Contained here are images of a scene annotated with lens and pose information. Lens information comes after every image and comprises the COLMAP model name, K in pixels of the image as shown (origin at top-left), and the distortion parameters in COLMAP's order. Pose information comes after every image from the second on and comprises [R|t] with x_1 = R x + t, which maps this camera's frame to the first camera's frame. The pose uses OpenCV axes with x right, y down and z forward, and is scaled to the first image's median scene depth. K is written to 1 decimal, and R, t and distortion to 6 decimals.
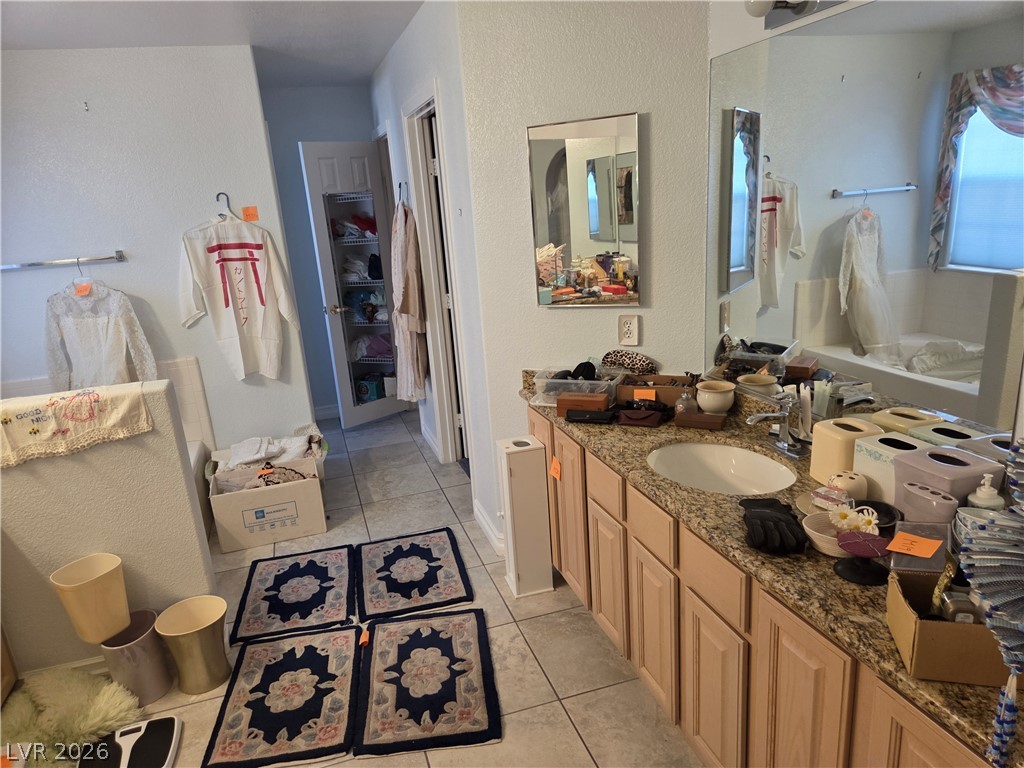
lens RADIAL K [[690.6, 0, 511.7], [0, 690.6, 385.2], [0, 0, 1]] dist [0.006624, -0.002105]
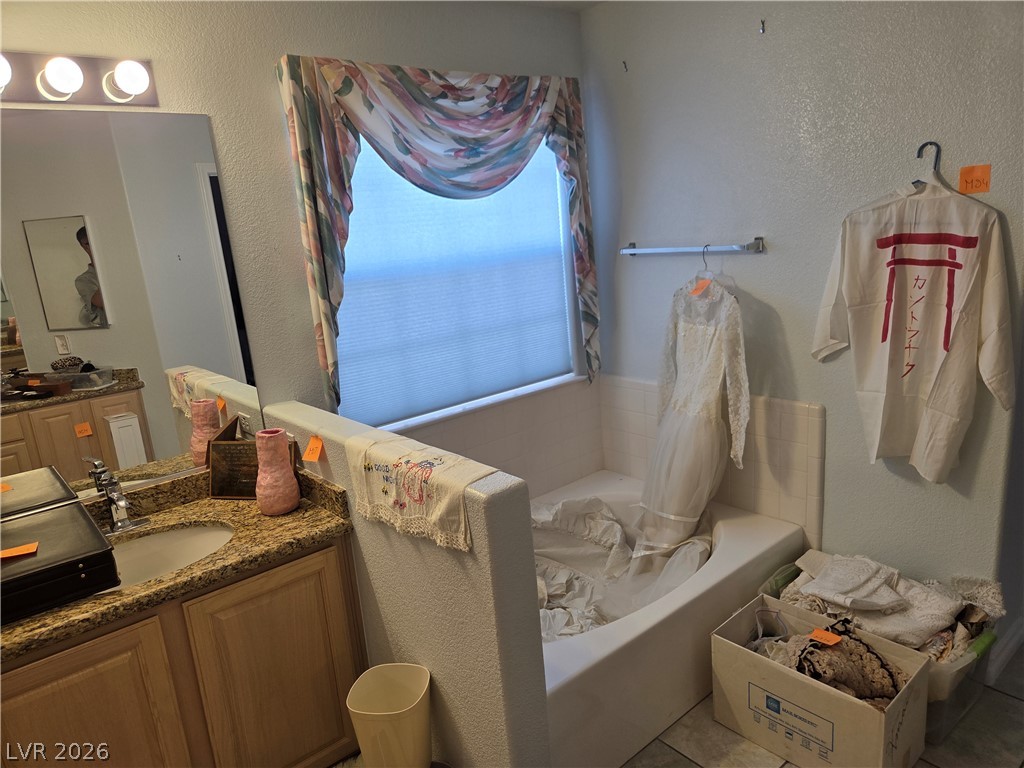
lens RADIAL K [[690.6, 0, 513.6], [0, 690.6, 390.0], [0, 0, 1]] dist [0.006624, -0.002105]
pose [[0.367859, 0.257159, -0.893616, 0.011613], [-0.190789, 0.961427, 0.198134, -0.130640], [0.910099, 0.097606, 0.402732, 0.480838]]
